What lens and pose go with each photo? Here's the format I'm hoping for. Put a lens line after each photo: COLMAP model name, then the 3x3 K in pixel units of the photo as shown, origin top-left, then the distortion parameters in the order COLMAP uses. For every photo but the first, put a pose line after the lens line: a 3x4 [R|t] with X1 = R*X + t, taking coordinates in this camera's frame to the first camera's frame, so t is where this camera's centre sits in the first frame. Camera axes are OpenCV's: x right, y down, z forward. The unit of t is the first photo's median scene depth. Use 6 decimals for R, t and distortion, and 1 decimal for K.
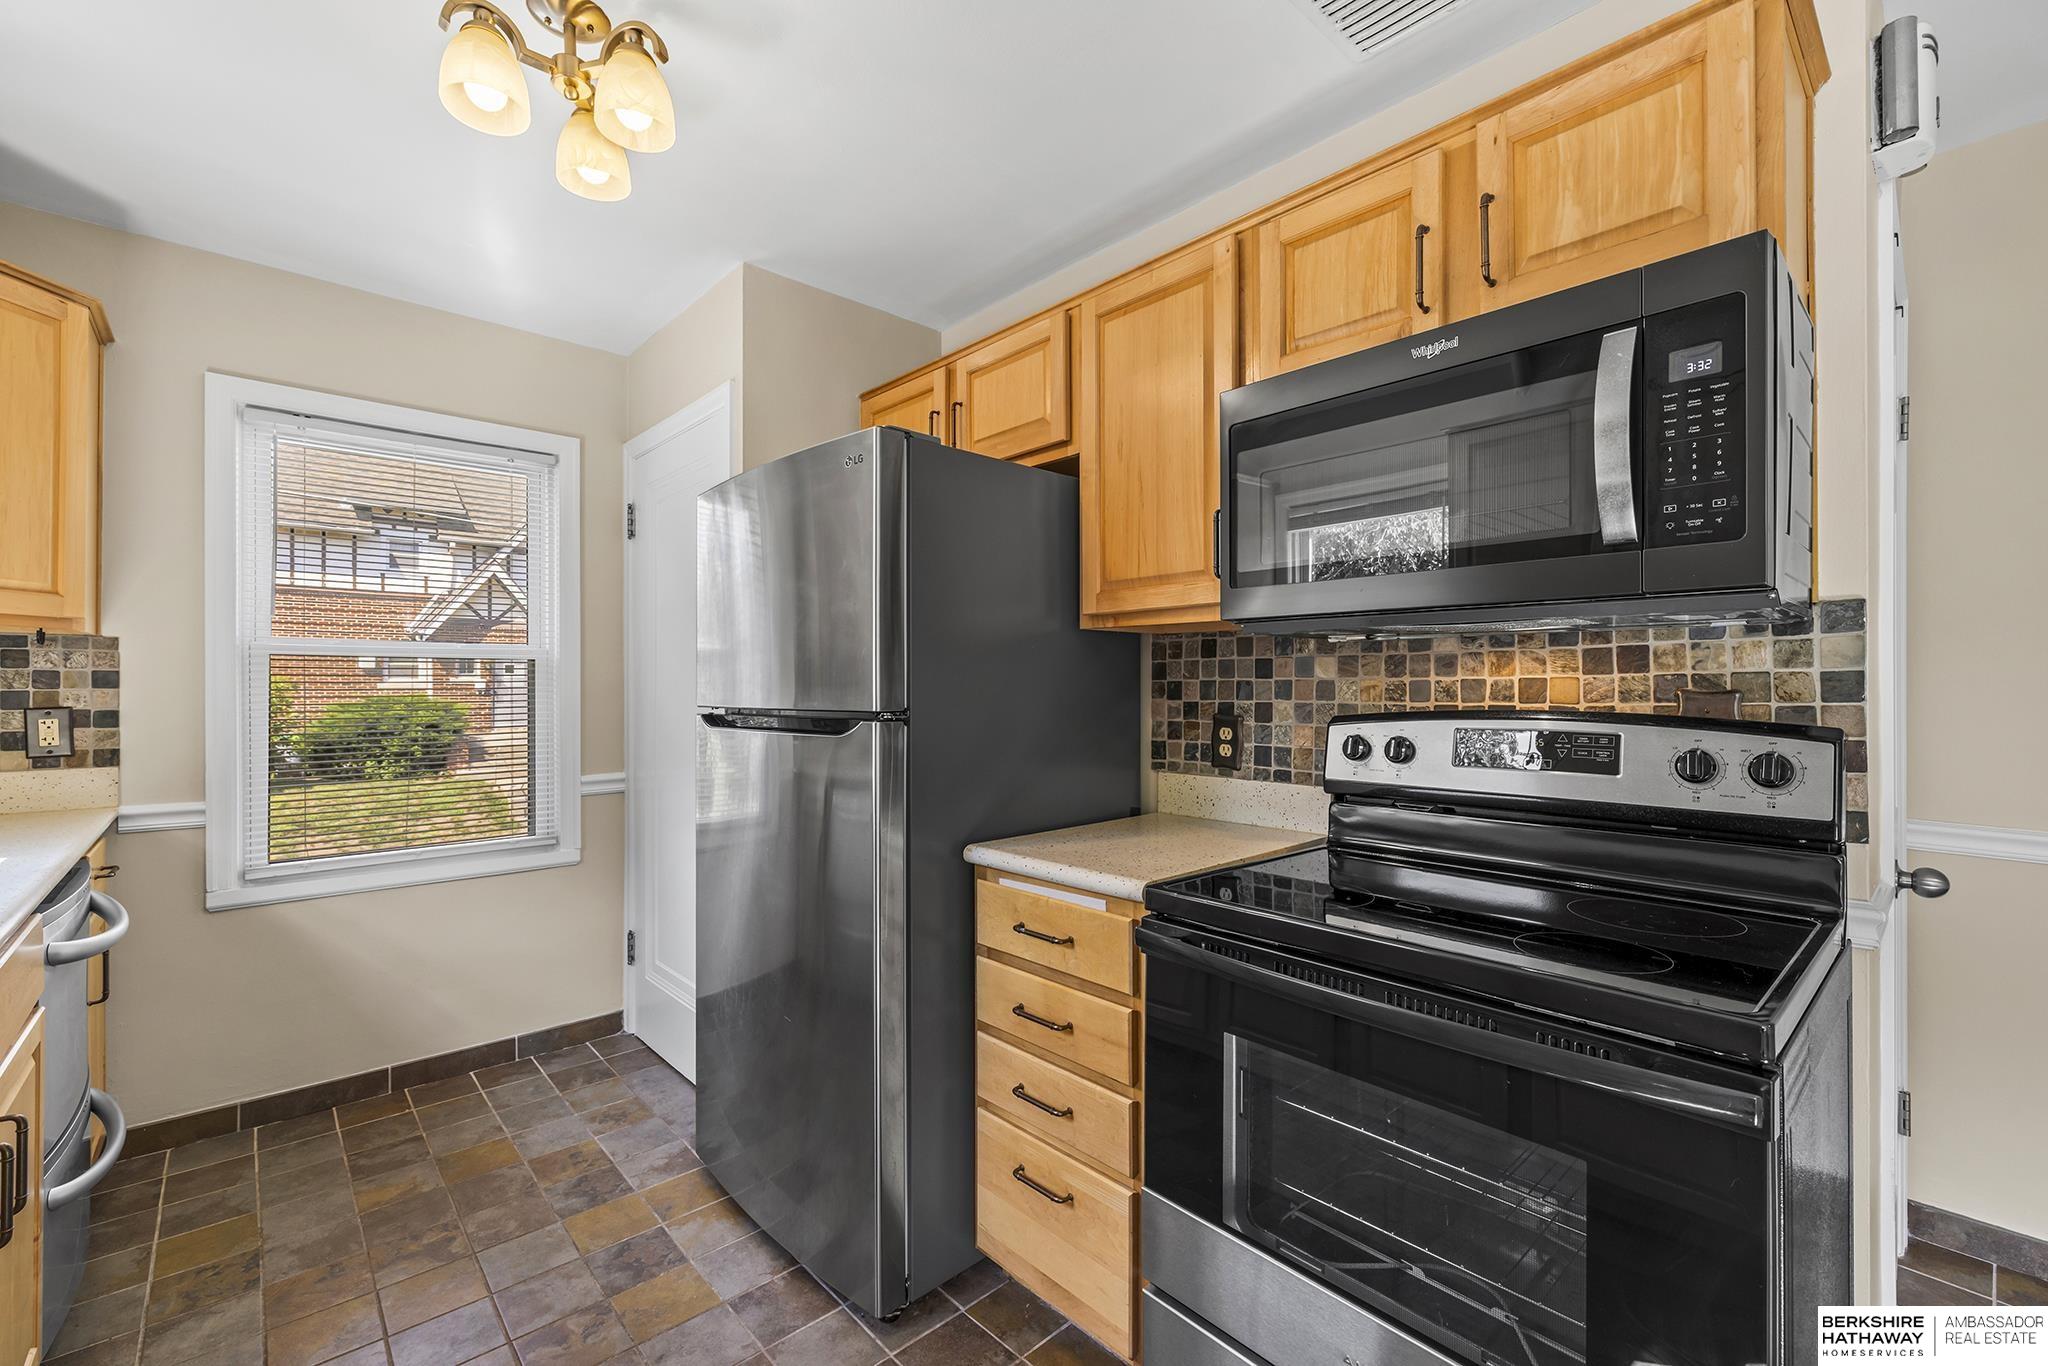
lens RADIAL K [[861.6, 0, 1034.8], [0, 861.6, 684.8], [0, 0, 1]] dist [-0.000171, 0.000012]
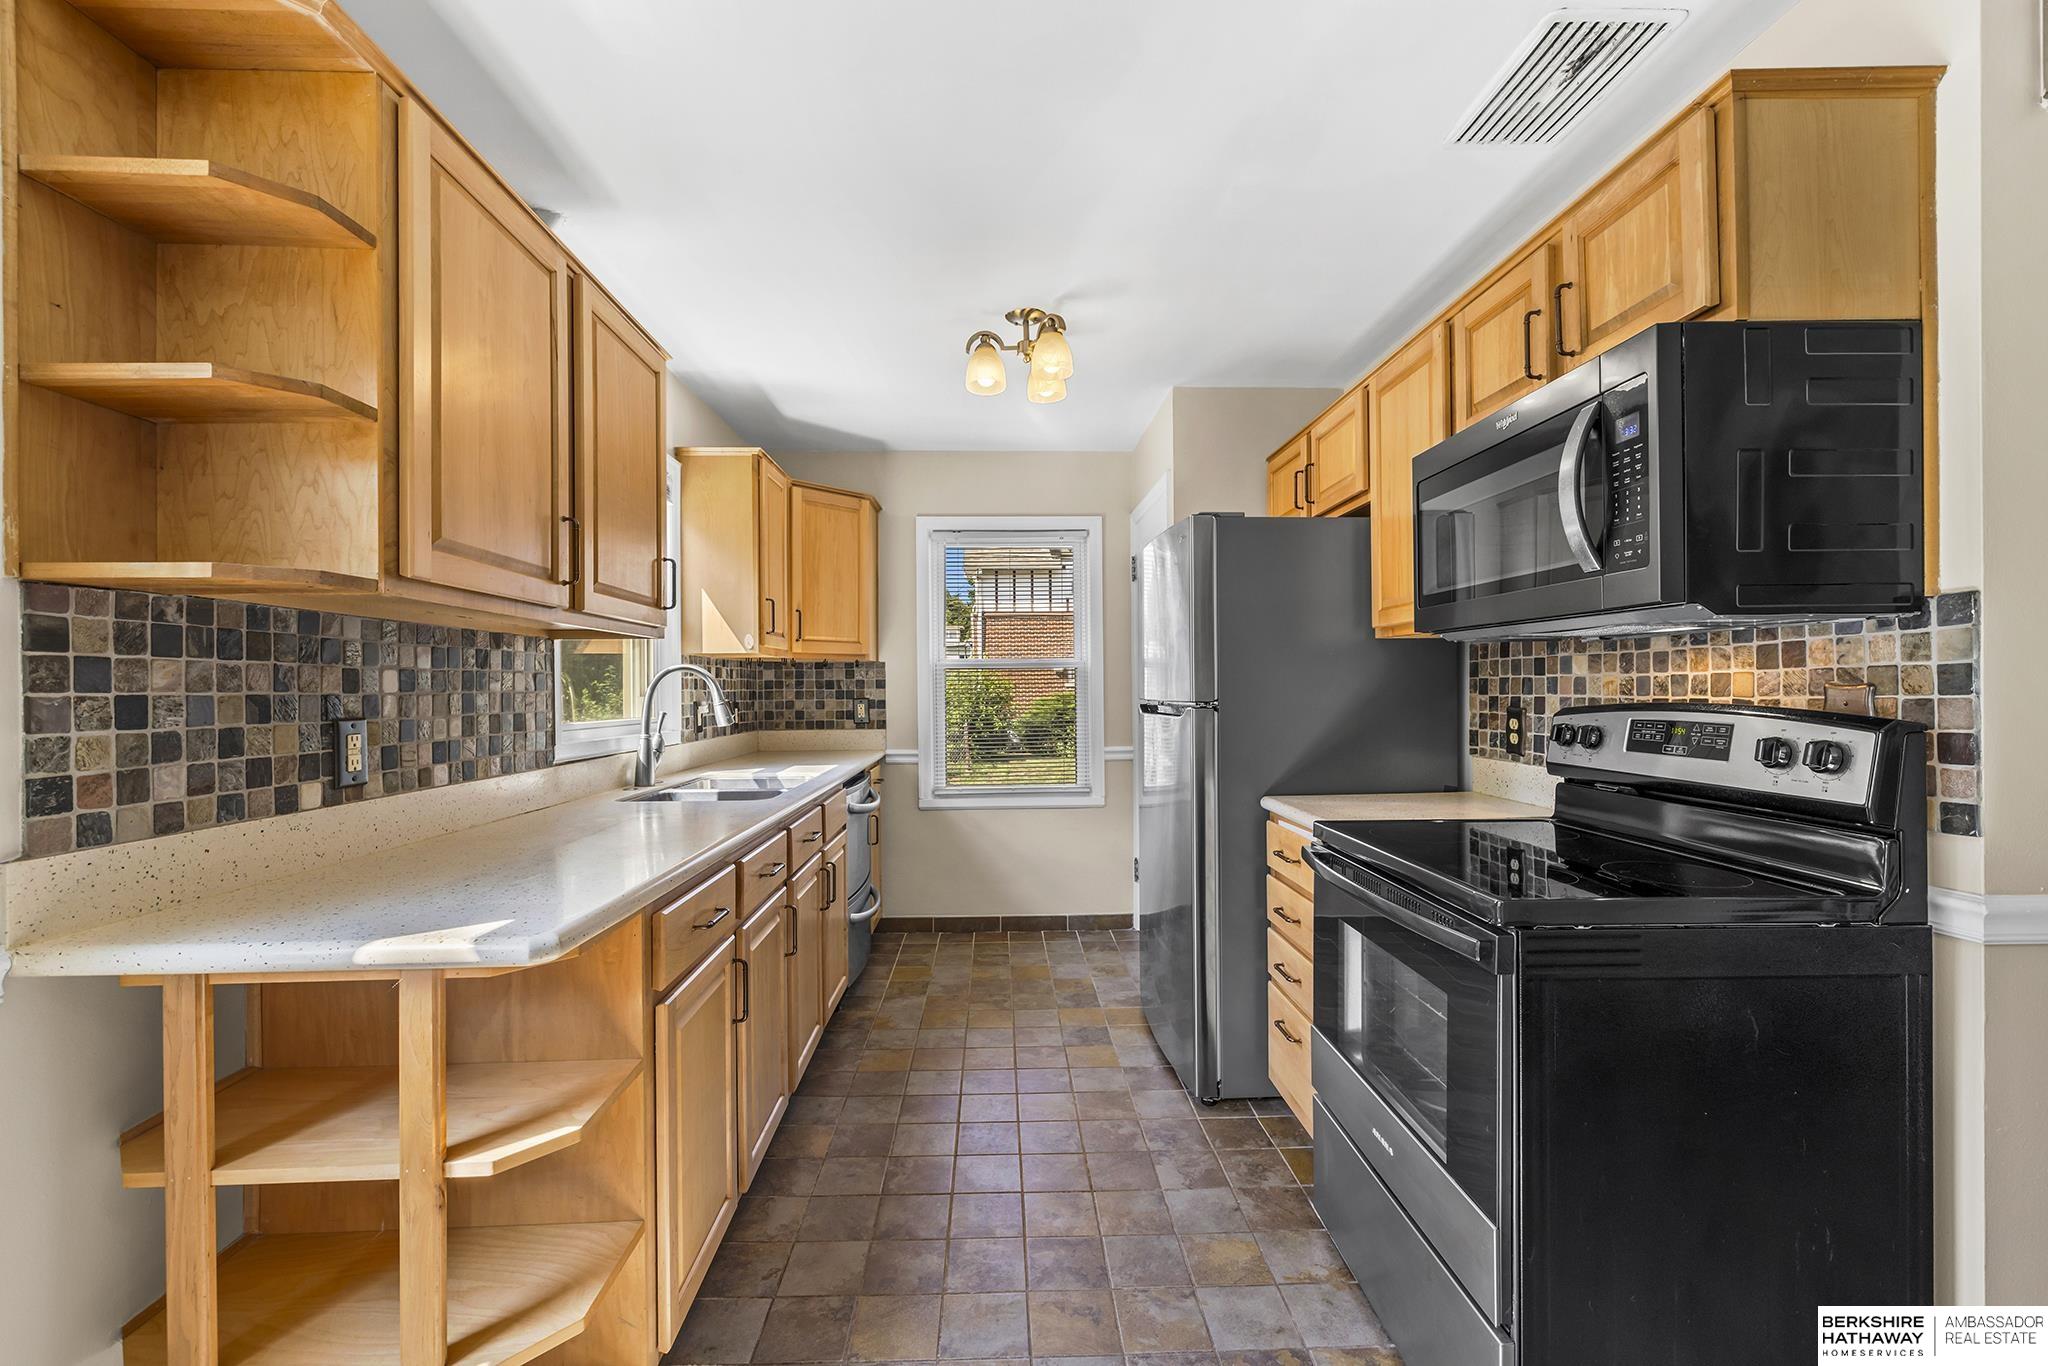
lens RADIAL K [[861.6, 0, 1030.7], [0, 861.6, 688.4], [0, 0, 1]] dist [-0.000171, 0.000012]
pose [[0.761794, -0.004861, -0.647801, 0.491697], [0.009743, 0.999945, 0.003955, -0.001214], [0.647746, -0.009324, 0.761799, -0.293324]]
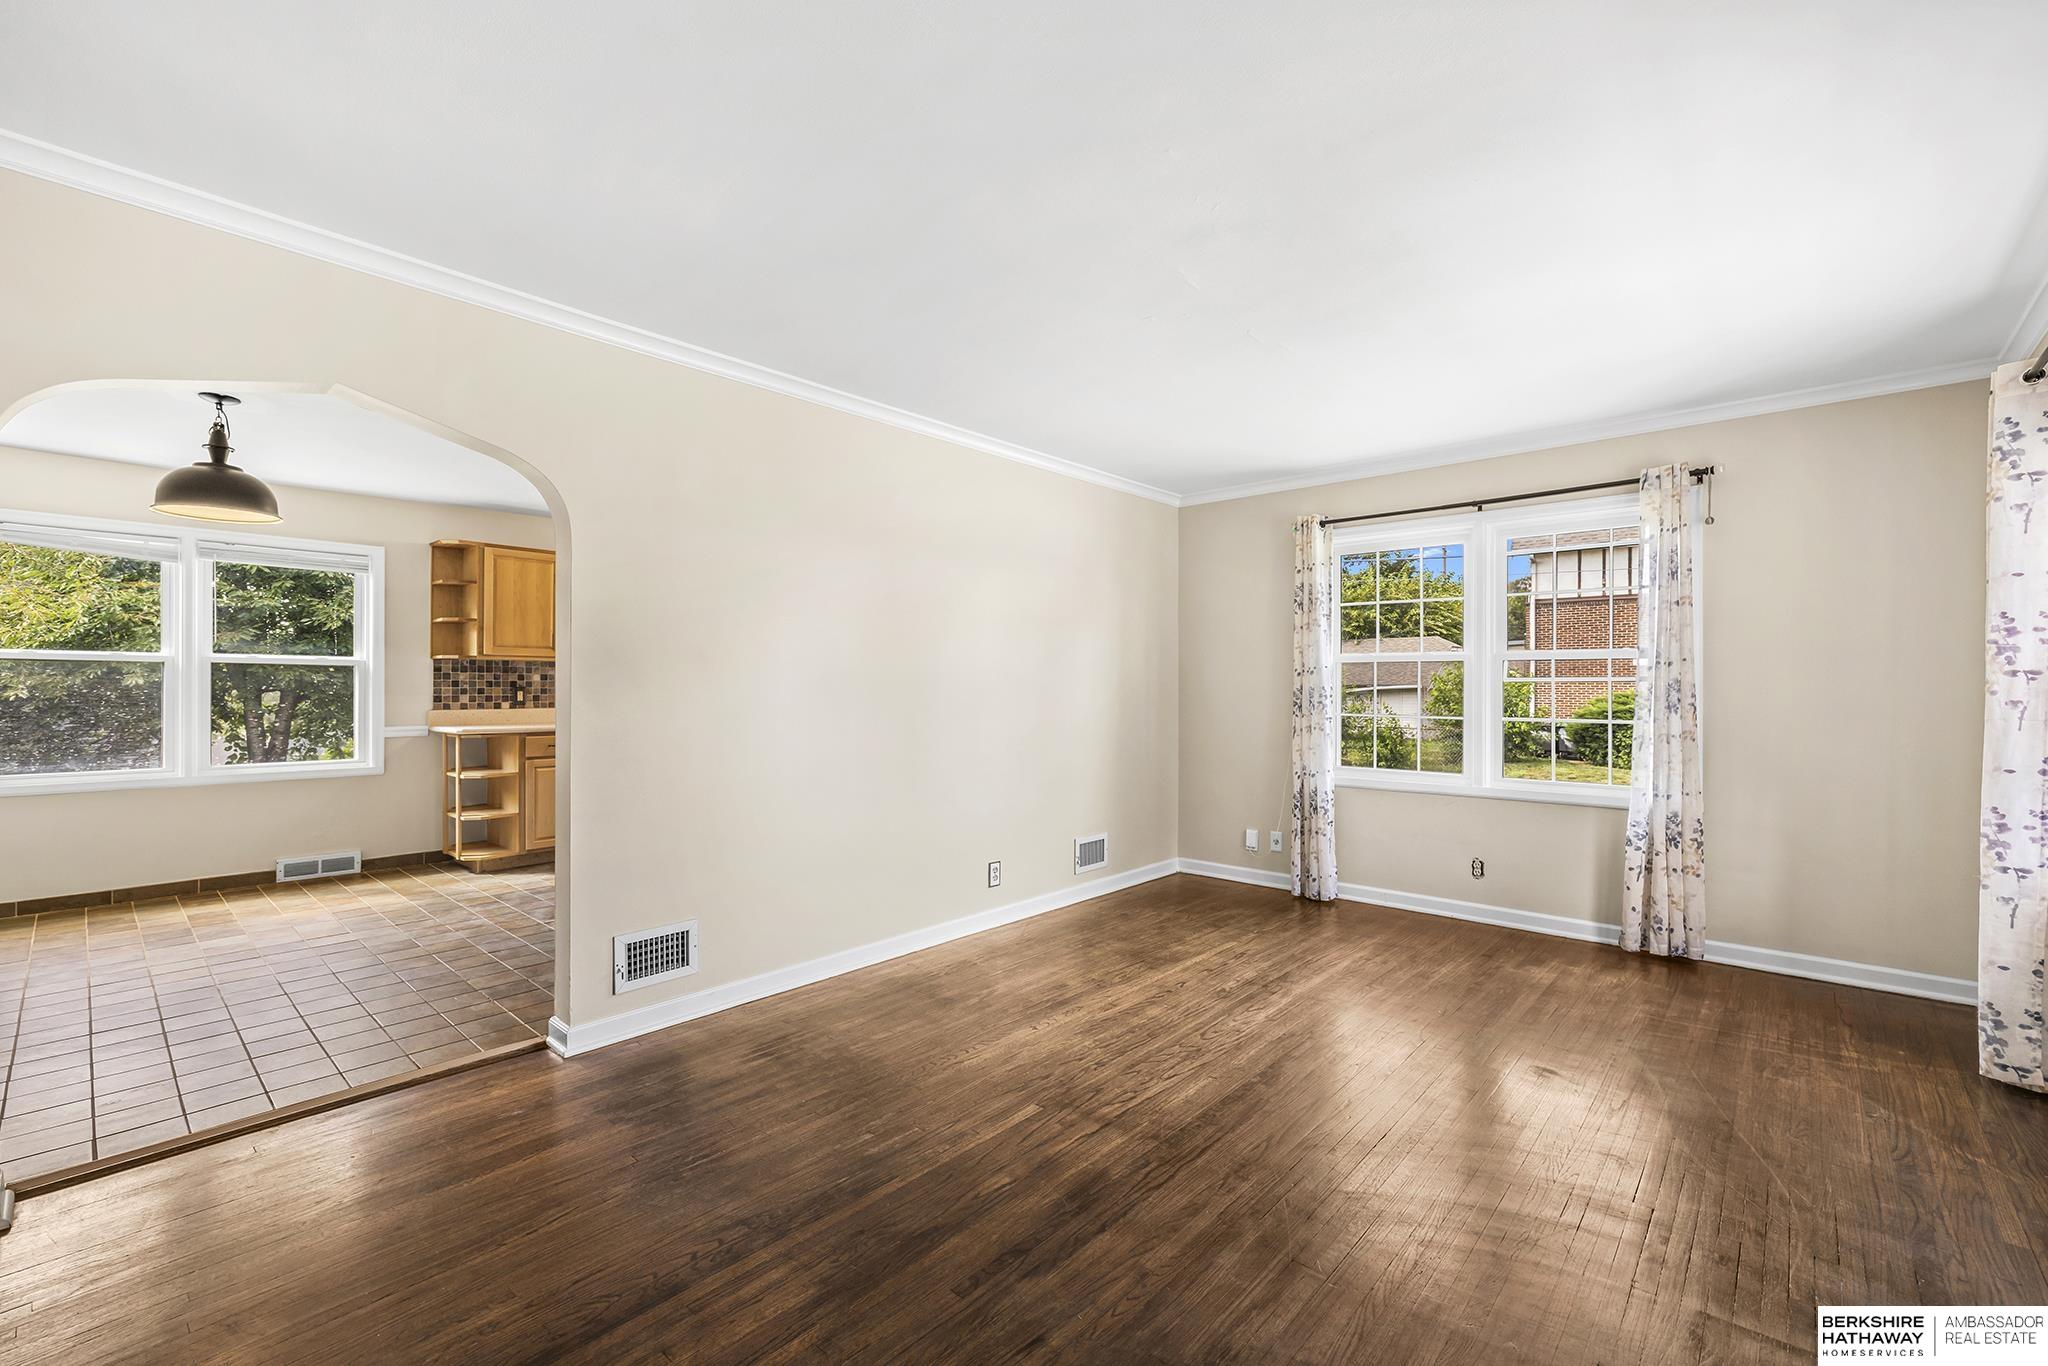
lens RADIAL K [[861.6, 0, 1026.3], [0, 861.6, 685.5], [0, 0, 1]] dist [-0.000171, 0.000012]
pose [[0.097190, -0.001427, -0.995265, 2.773366], [0.004686, 0.999989, -0.000976, 0.029280], [0.995255, -0.004569, 0.097196, 1.424167]]
